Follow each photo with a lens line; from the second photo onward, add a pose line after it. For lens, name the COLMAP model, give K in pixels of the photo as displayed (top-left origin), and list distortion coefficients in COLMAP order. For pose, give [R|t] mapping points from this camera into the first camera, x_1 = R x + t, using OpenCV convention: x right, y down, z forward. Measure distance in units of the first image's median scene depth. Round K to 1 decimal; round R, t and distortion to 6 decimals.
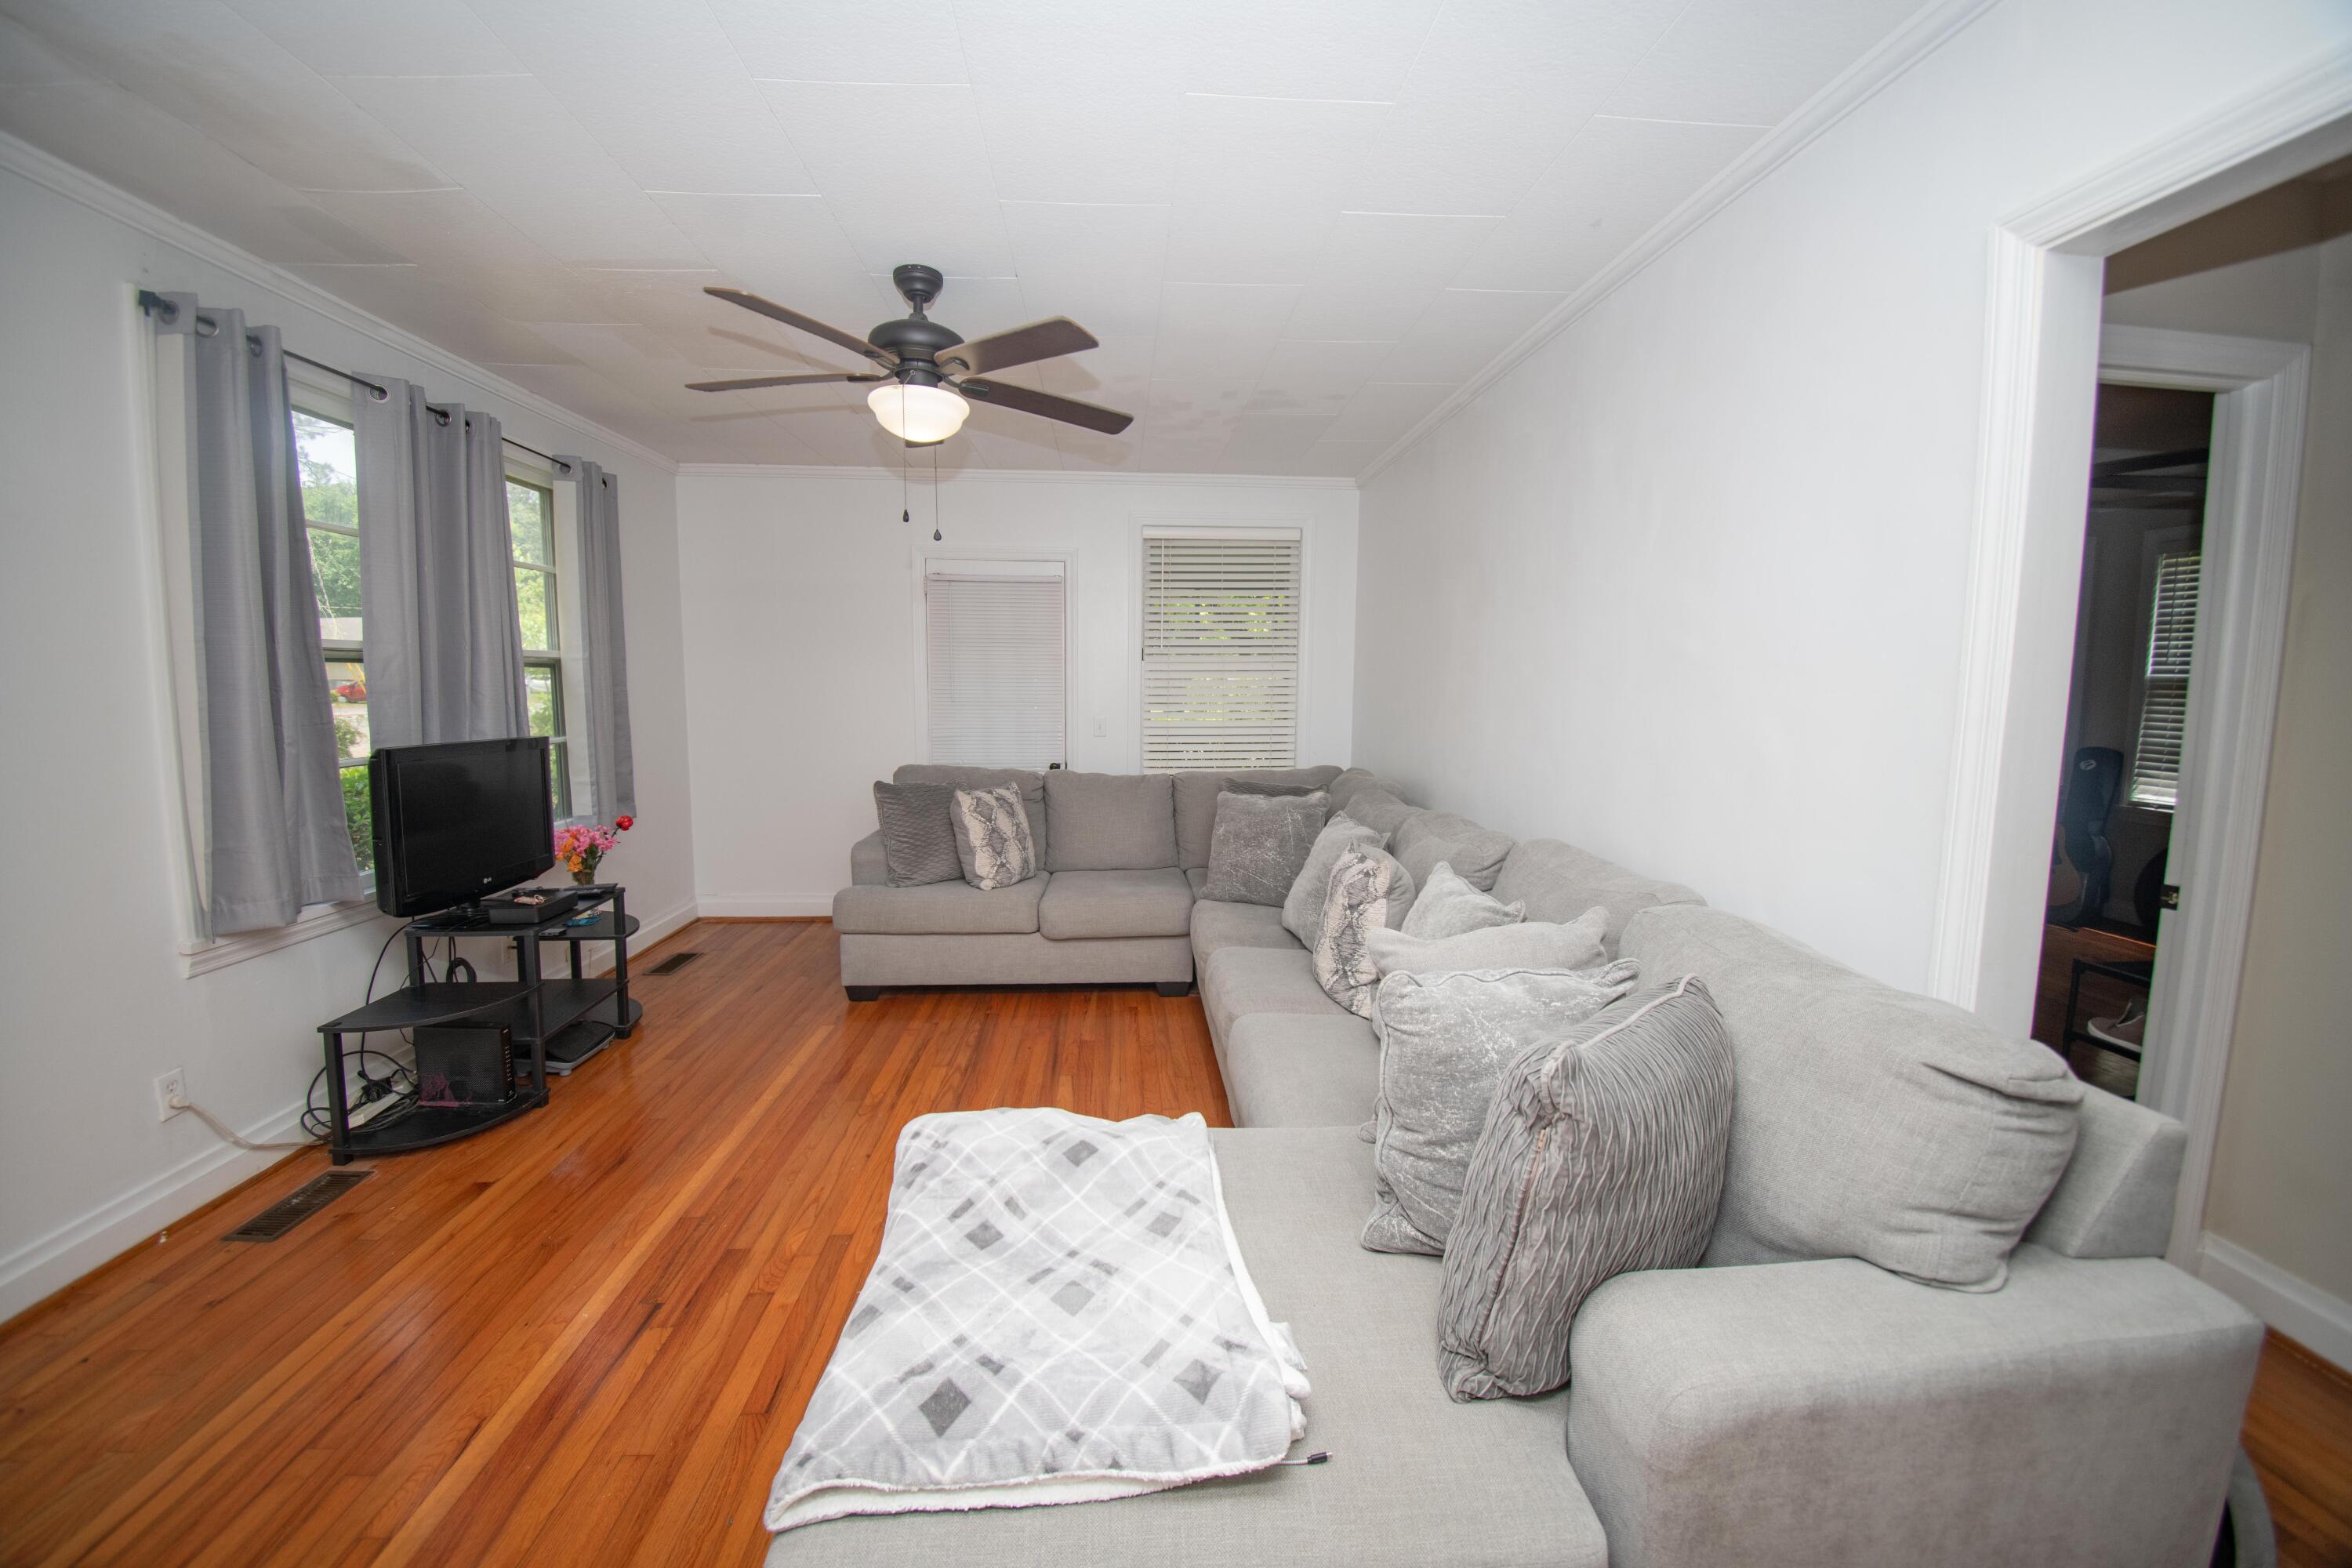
lens RADIAL K [[906.0, 0, 1182.7], [0, 906.0, 754.7], [0, 0, 1]] dist [-0.023845, -0.000098]
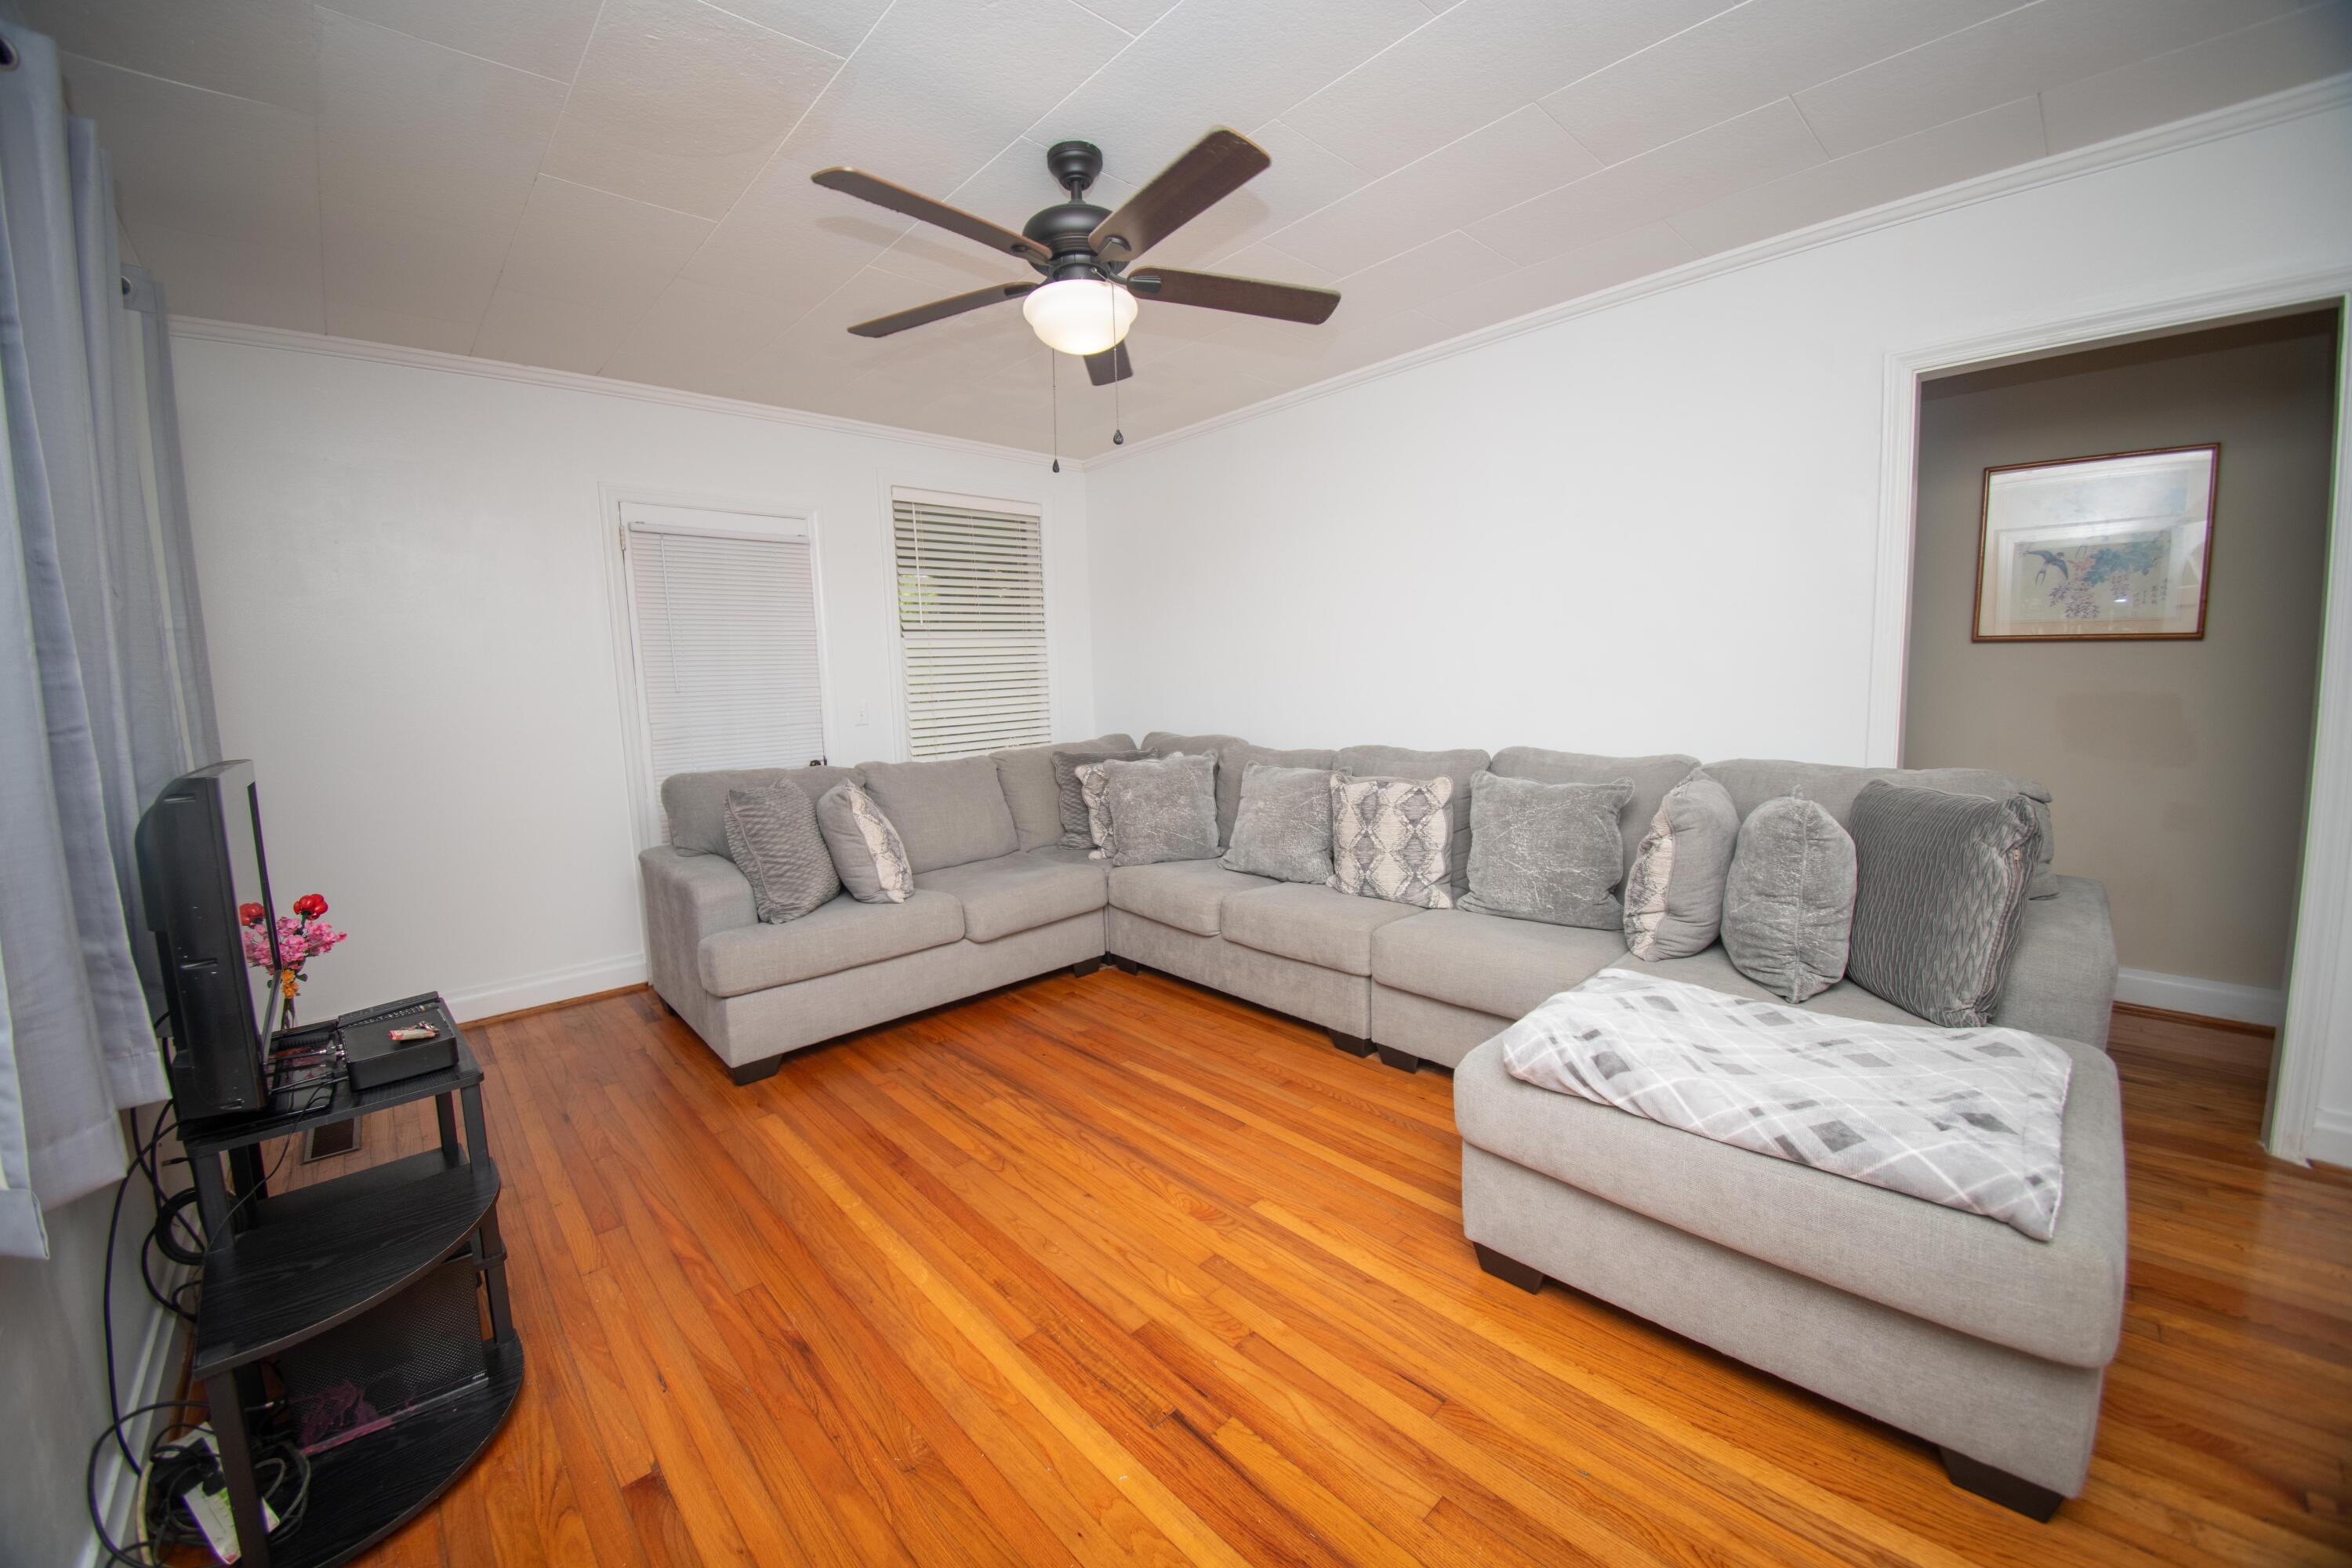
lens RADIAL K [[881.0, 0, 1168.8], [0, 881.0, 765.9], [0, 0, 1]] dist [-0.030926, -0.000265]
pose [[0.774095, -0.097723, 0.625482, -0.607864], [0.090792, 0.994938, 0.043081, 0.014436], [-0.626525, 0.023440, 0.779049, 0.243679]]
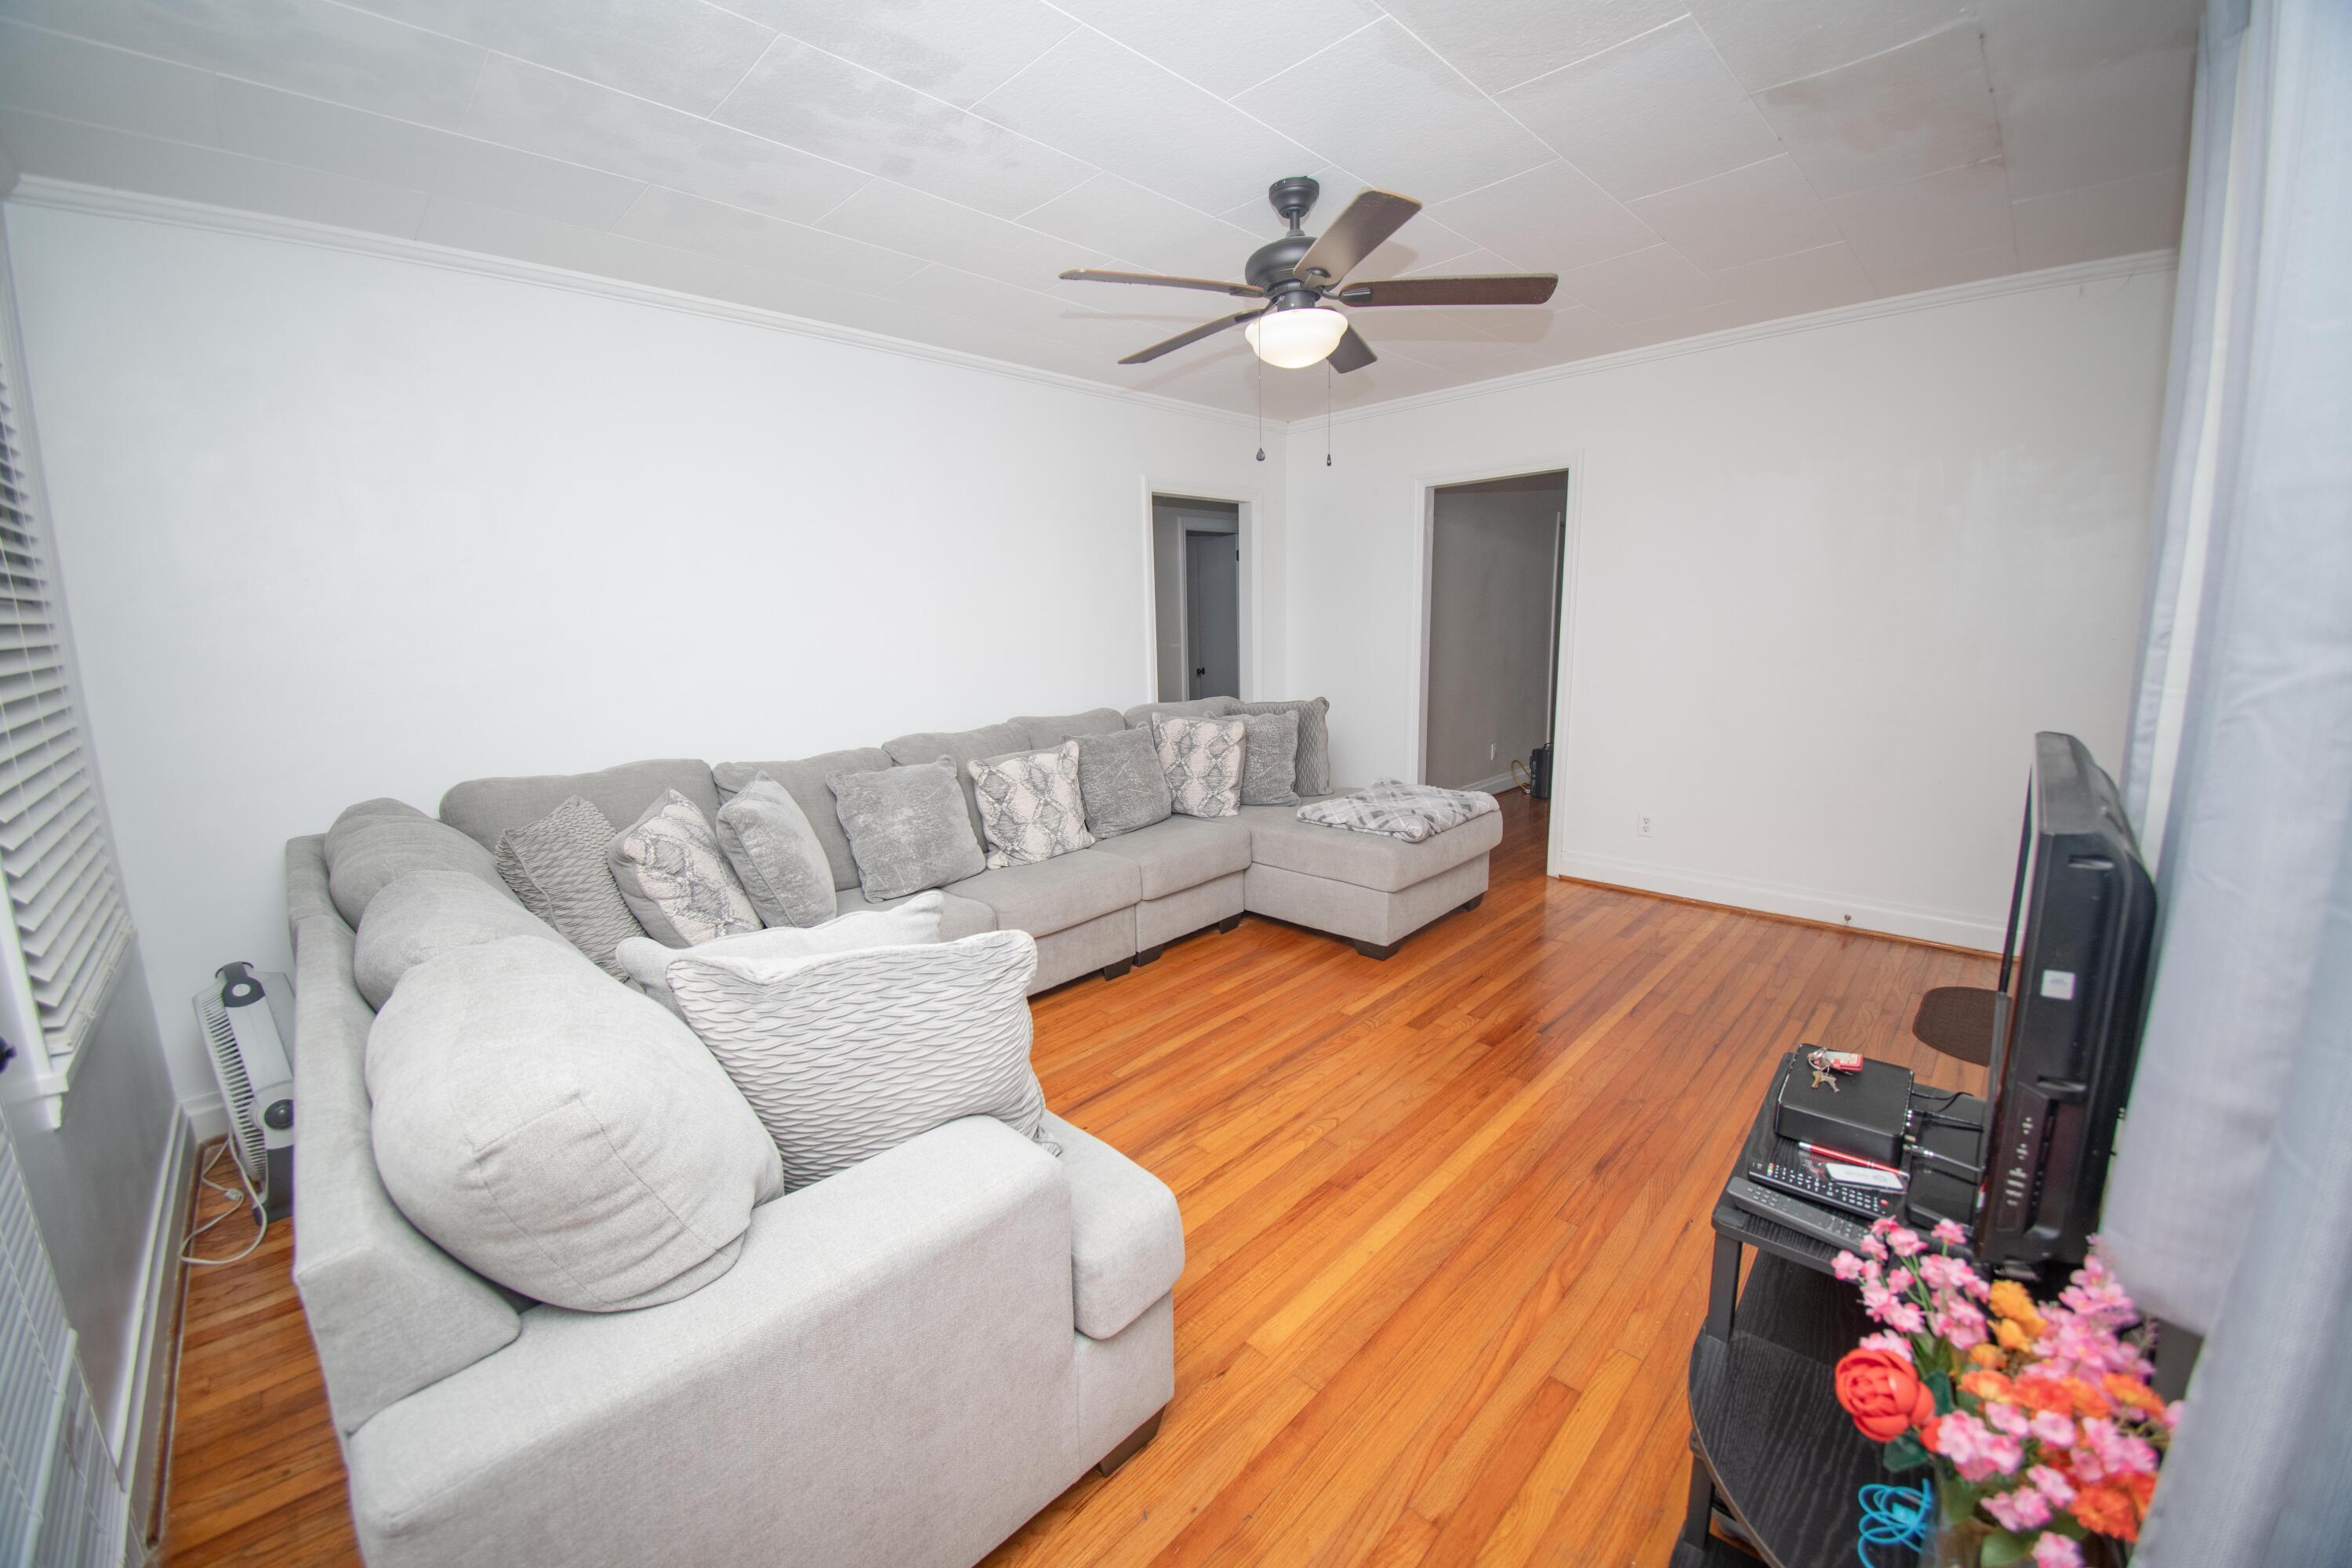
lens RADIAL K [[901.1, 0, 1179.2], [0, 901.1, 766.3], [0, 0, 1]] dist [-0.000022, -0.000027]
pose [[-0.664241, -0.115045, 0.738613, -0.749203], [0.090422, 0.968465, 0.232163, -0.126361], [-0.742030, 0.220999, -0.632891, 1.381656]]
